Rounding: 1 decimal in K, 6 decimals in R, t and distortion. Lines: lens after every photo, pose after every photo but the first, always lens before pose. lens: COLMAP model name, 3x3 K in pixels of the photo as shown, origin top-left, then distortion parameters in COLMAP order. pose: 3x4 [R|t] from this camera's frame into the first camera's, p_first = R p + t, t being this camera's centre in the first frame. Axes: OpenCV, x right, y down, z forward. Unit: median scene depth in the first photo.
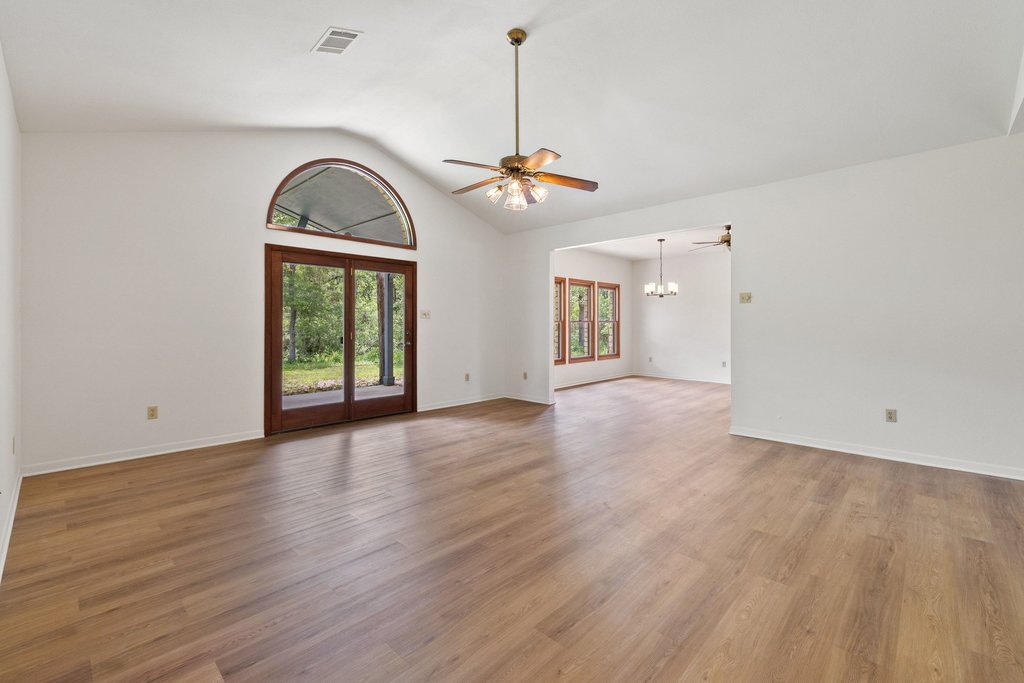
lens RADIAL K [[437.2, 0, 511.5], [0, 437.2, 328.3], [0, 0, 1]] dist [0.000945, -0.000280]
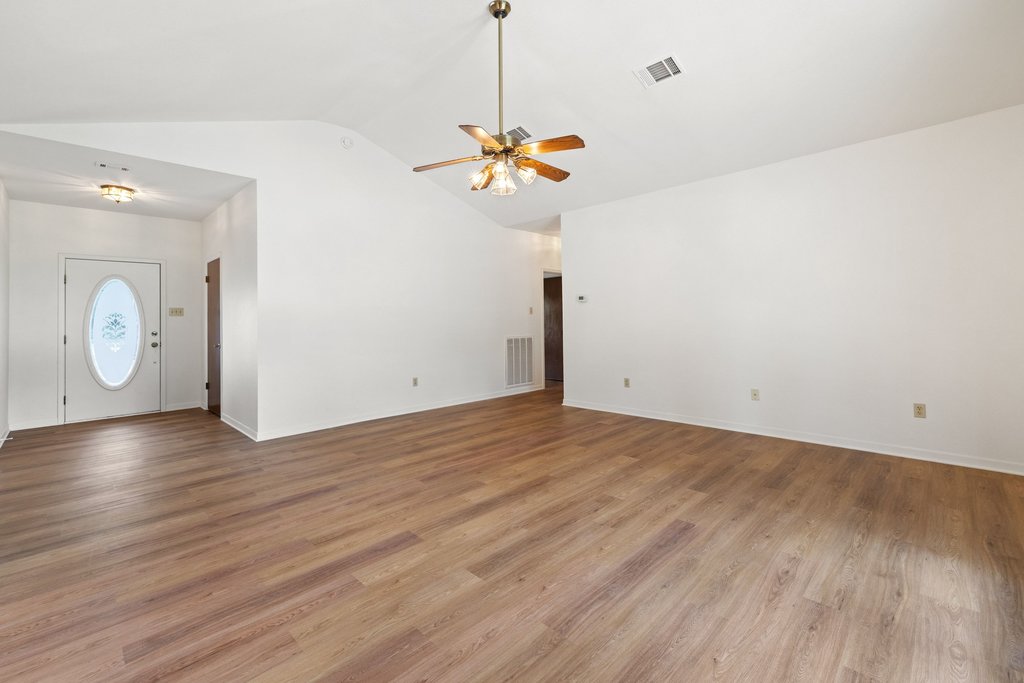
lens RADIAL K [[442.1, 0, 514.1], [0, 442.1, 315.6], [0, 0, 1]] dist [0.000823, -0.000316]
pose [[-0.999784, 0.016447, 0.012675, -0.020200], [0.016375, 0.999849, -0.005825, -0.008416], [-0.012769, -0.005616, -0.999903, 1.922991]]
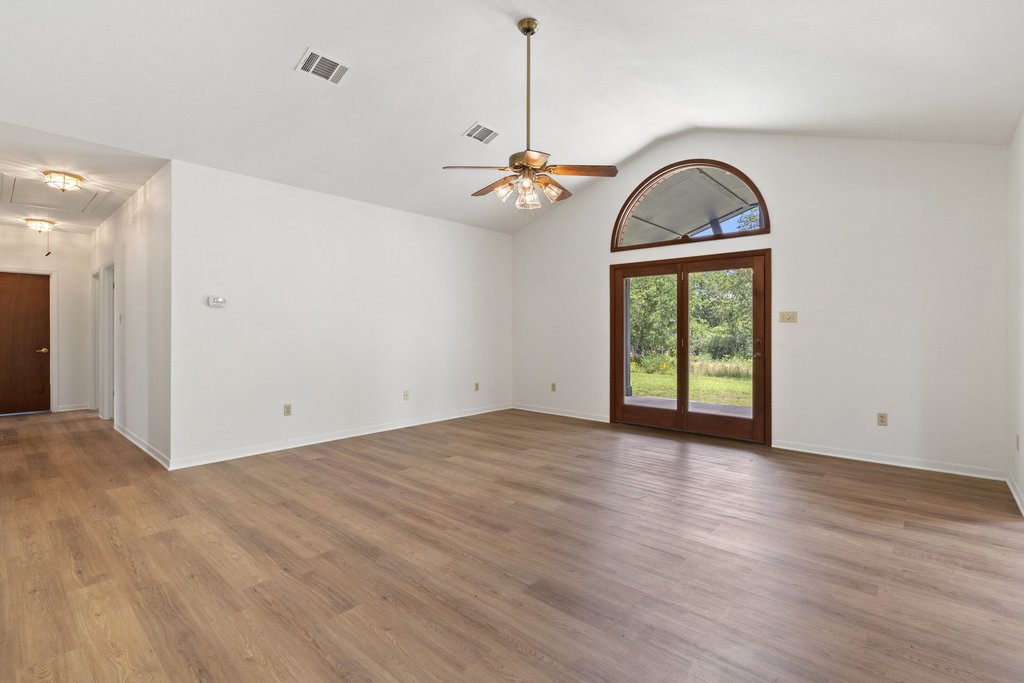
lens RADIAL K [[471.3, 0, 513.3], [0, 471.3, 330.4], [0, 0, 1]] dist [-0.002657, 0.001289]
pose [[0.038252, -0.001588, -0.999267, 1.030880], [-0.008119, 0.999965, -0.001900, -0.007771], [0.999235, 0.008186, 0.038238, 0.929806]]
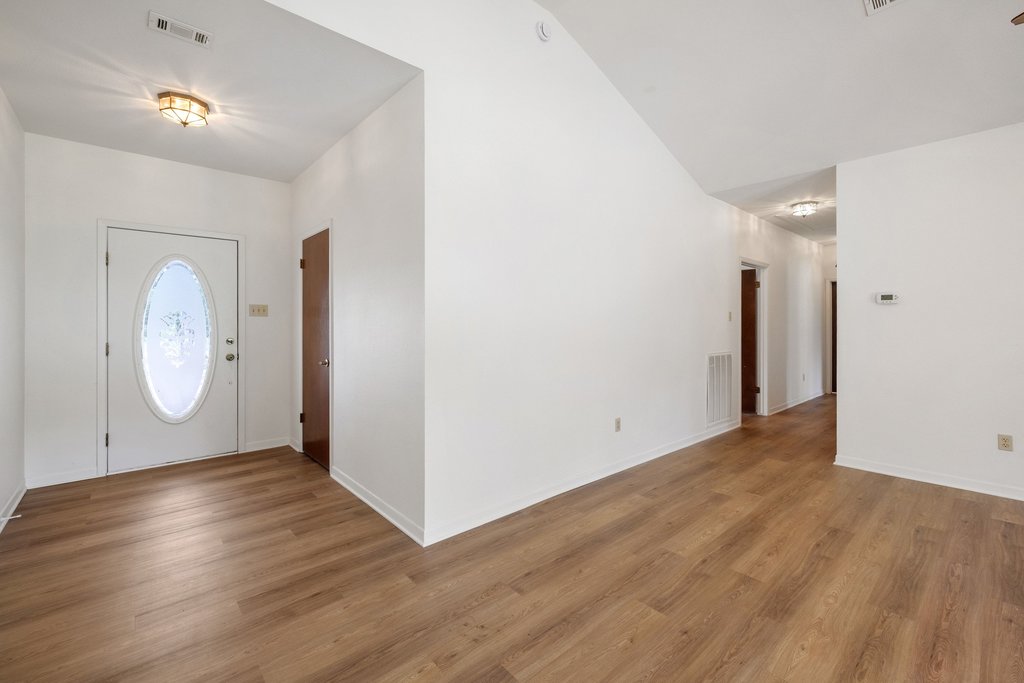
lens RADIAL K [[437.2, 0, 511.5], [0, 437.2, 328.3], [0, 0, 1]] dist [0.000945, -0.000280]
pose [[-0.996777, -0.001341, 0.080212, 0.565921], [-0.000093, 0.999879, 0.015568, -0.024955], [-0.080223, 0.015511, -0.996656, 1.318725]]
